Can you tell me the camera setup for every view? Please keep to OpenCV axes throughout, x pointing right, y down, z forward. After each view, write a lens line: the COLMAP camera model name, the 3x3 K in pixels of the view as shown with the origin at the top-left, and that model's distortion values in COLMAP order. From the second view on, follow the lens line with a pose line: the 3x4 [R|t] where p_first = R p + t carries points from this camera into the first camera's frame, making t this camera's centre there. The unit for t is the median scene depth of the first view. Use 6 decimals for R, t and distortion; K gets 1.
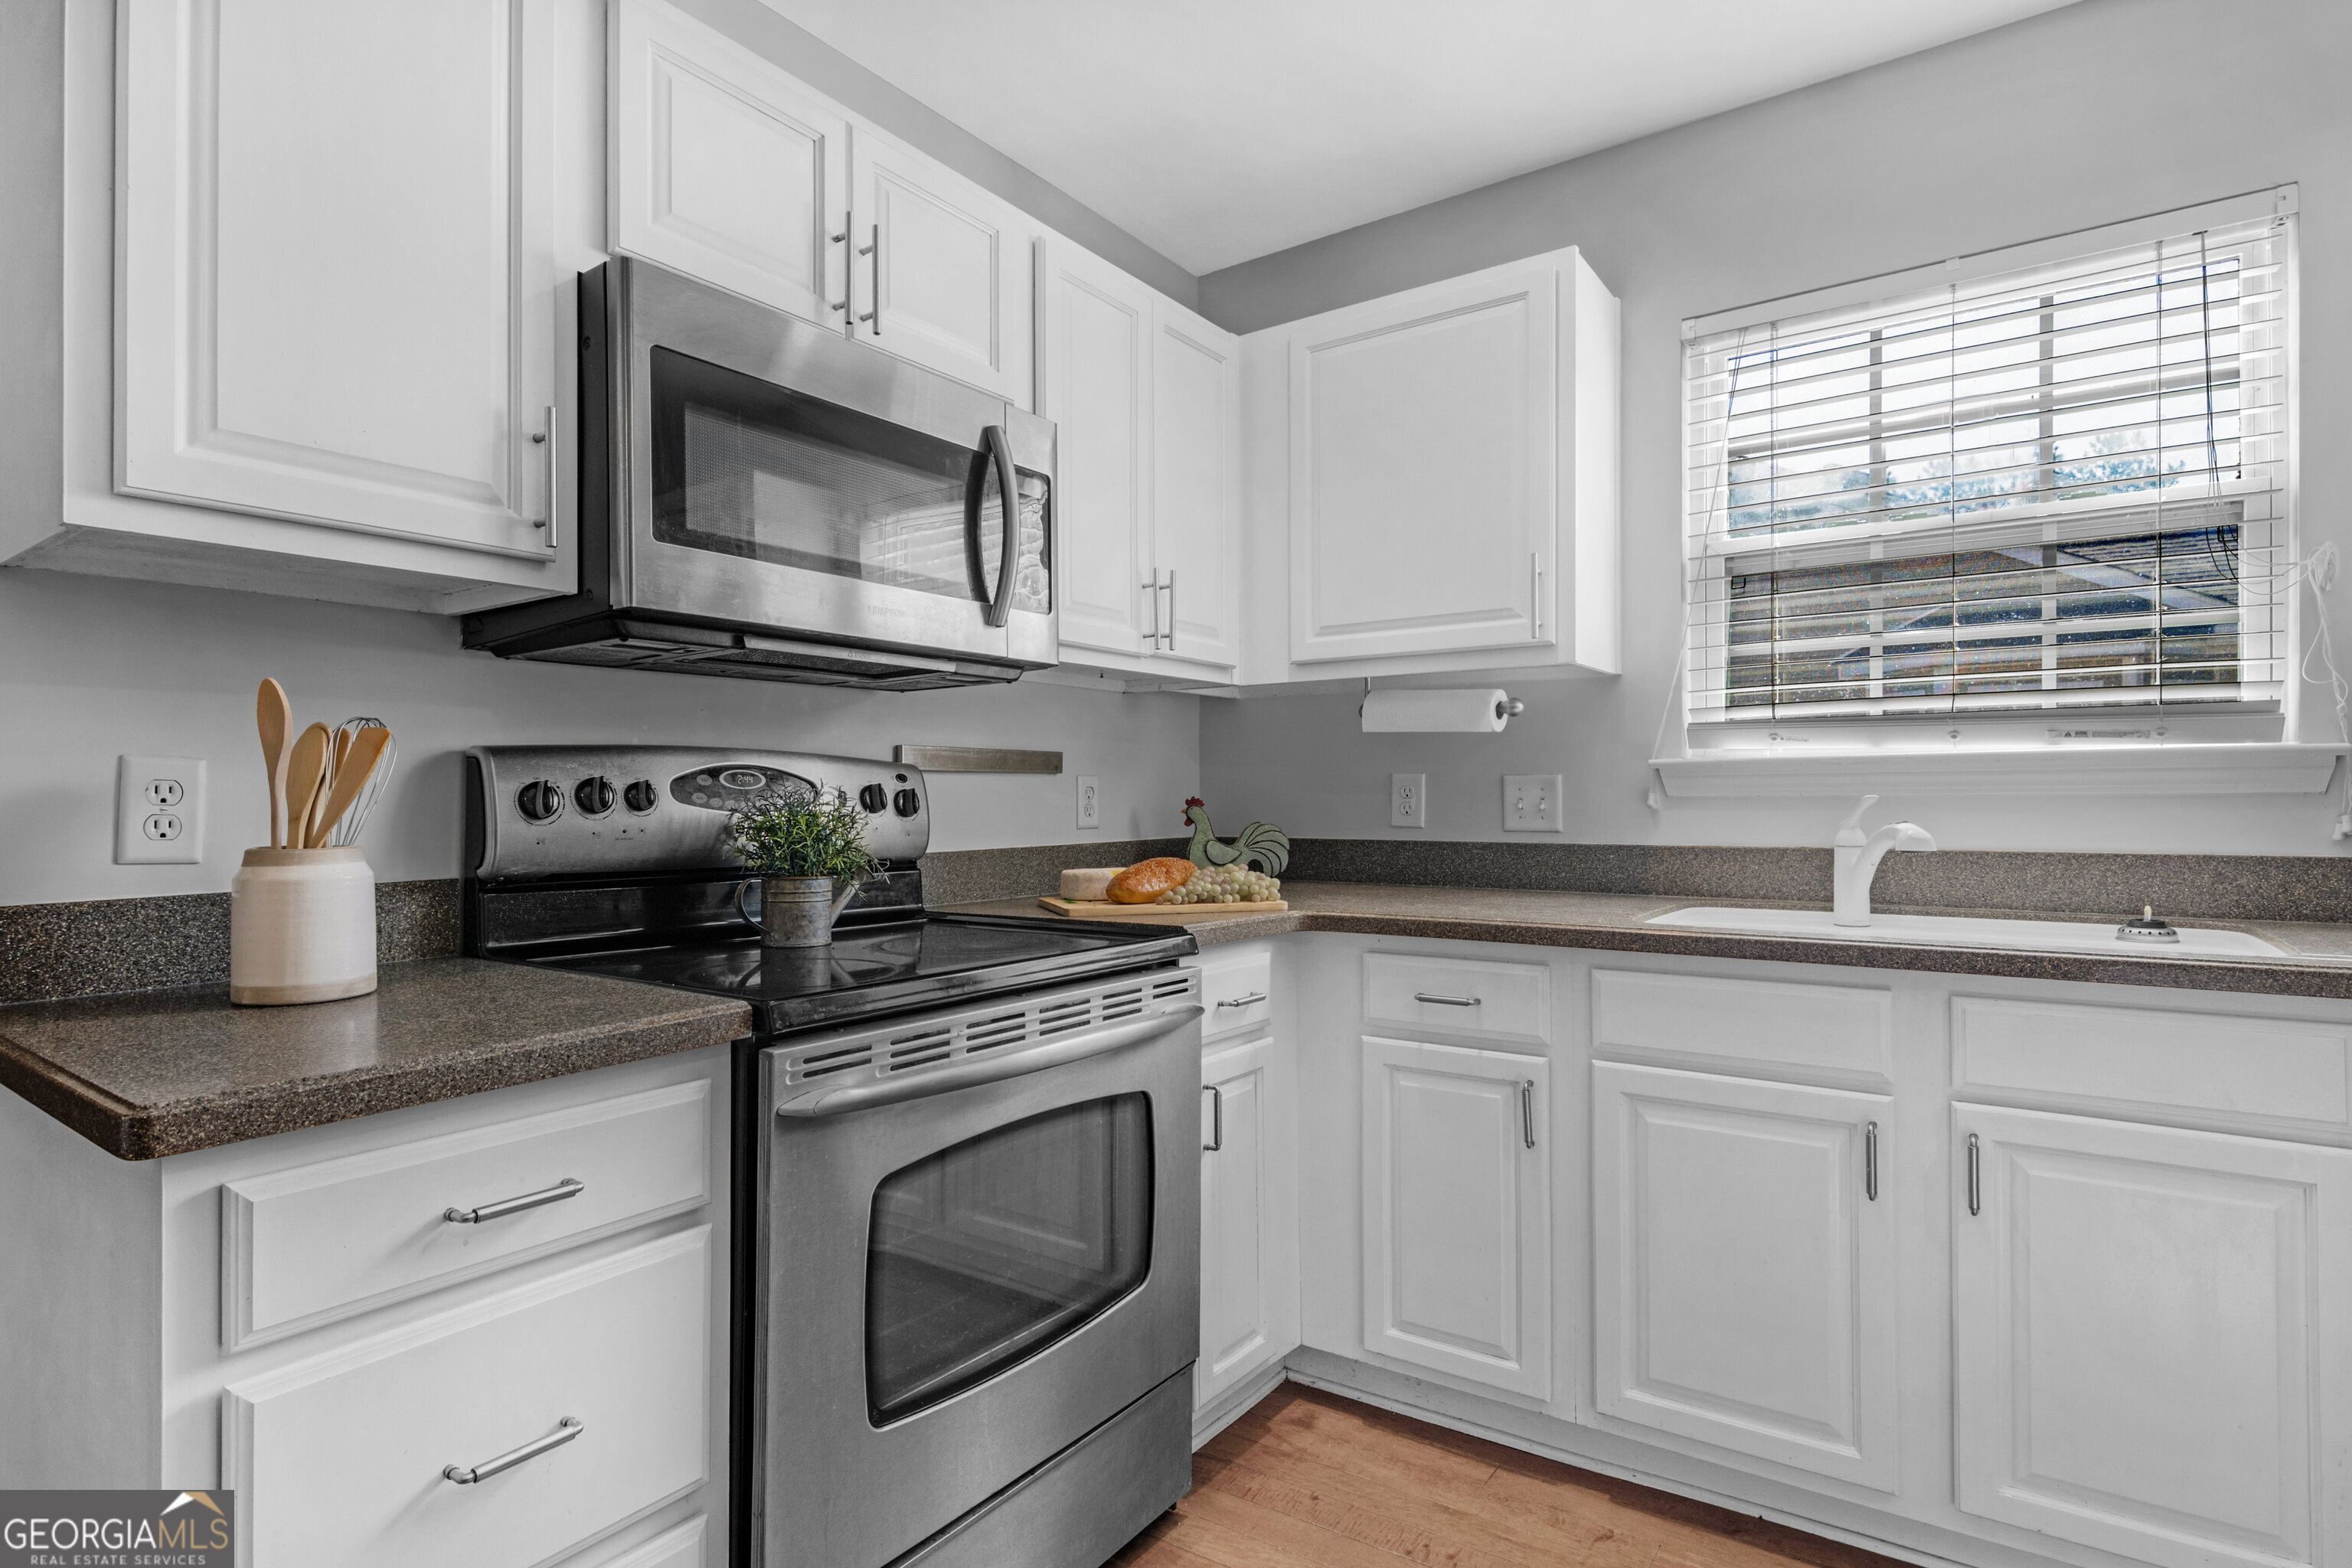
lens RADIAL K [[1161.4, 0, 1173.3], [0, 1161.4, 790.2], [0, 0, 1]] dist [-0.002398, -0.000752]
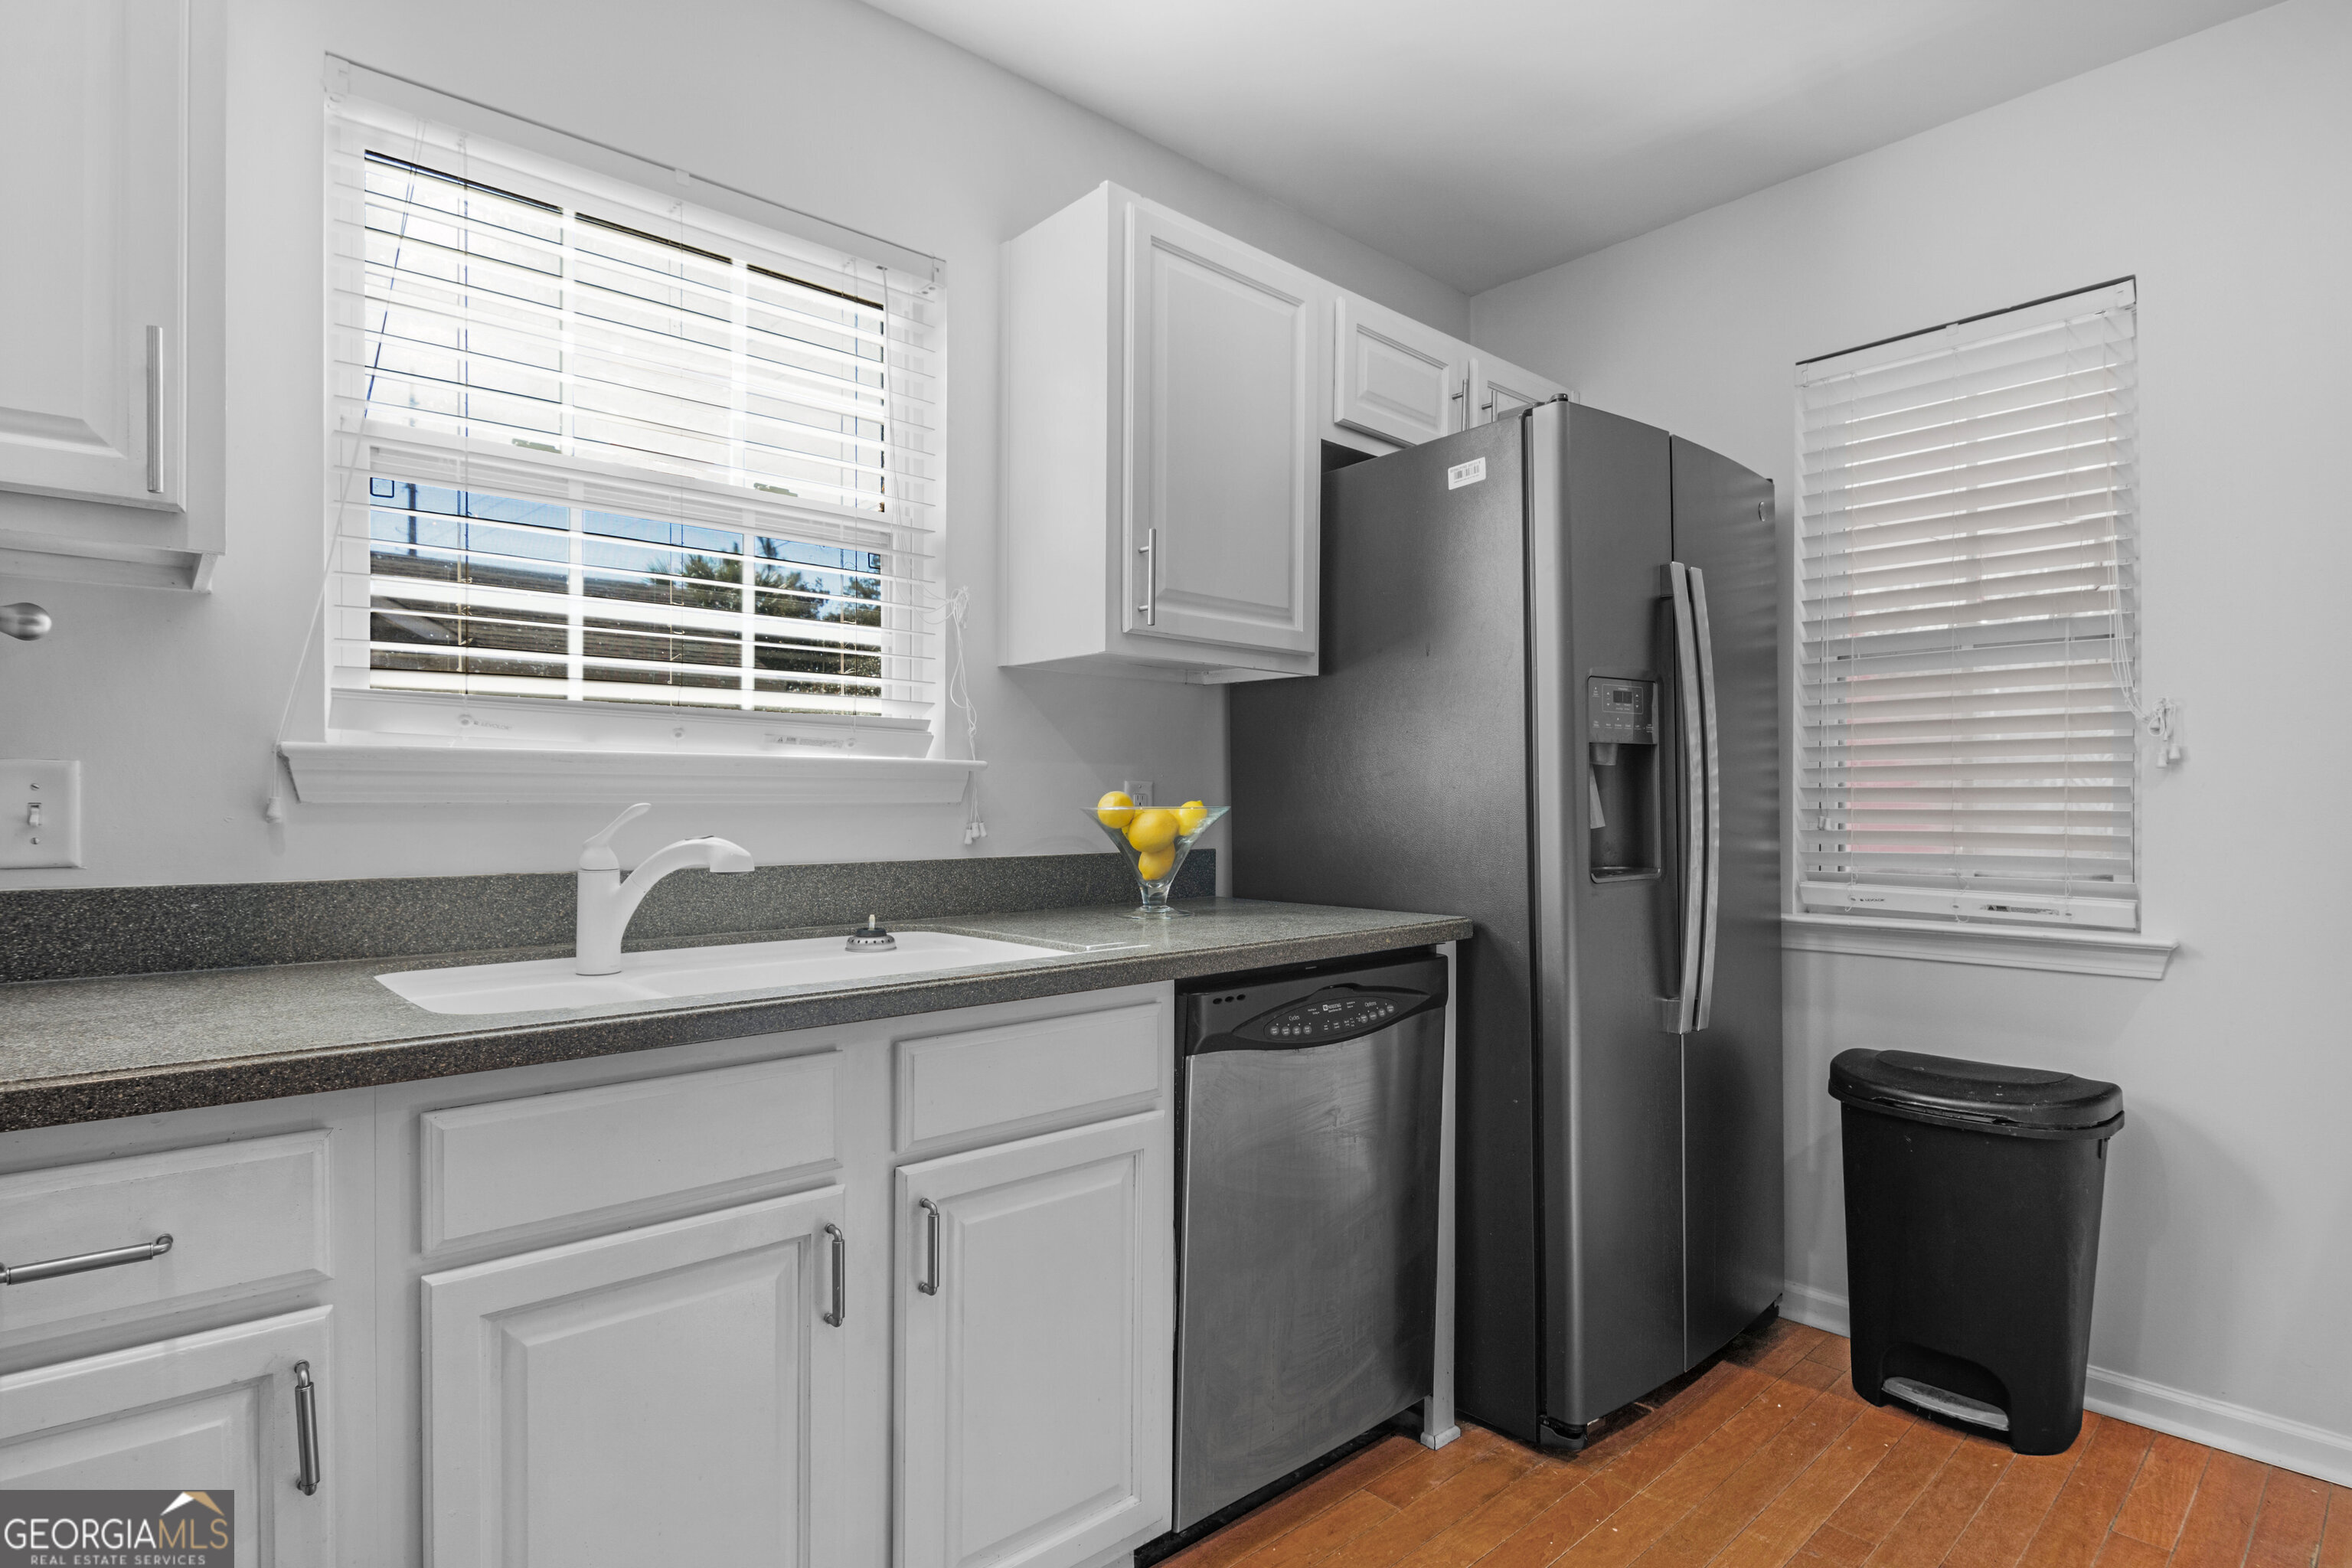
lens RADIAL K [[1194.2, 0, 1176.0], [0, 1194.2, 784.0], [0, 0, 1]] dist [-0.000741, -0.023603]
pose [[0.211490, 0.021406, 0.977146, -0.116279], [-0.009394, 0.999758, -0.019868, 0.004541], [-0.977335, -0.004977, 0.211640, 0.515751]]
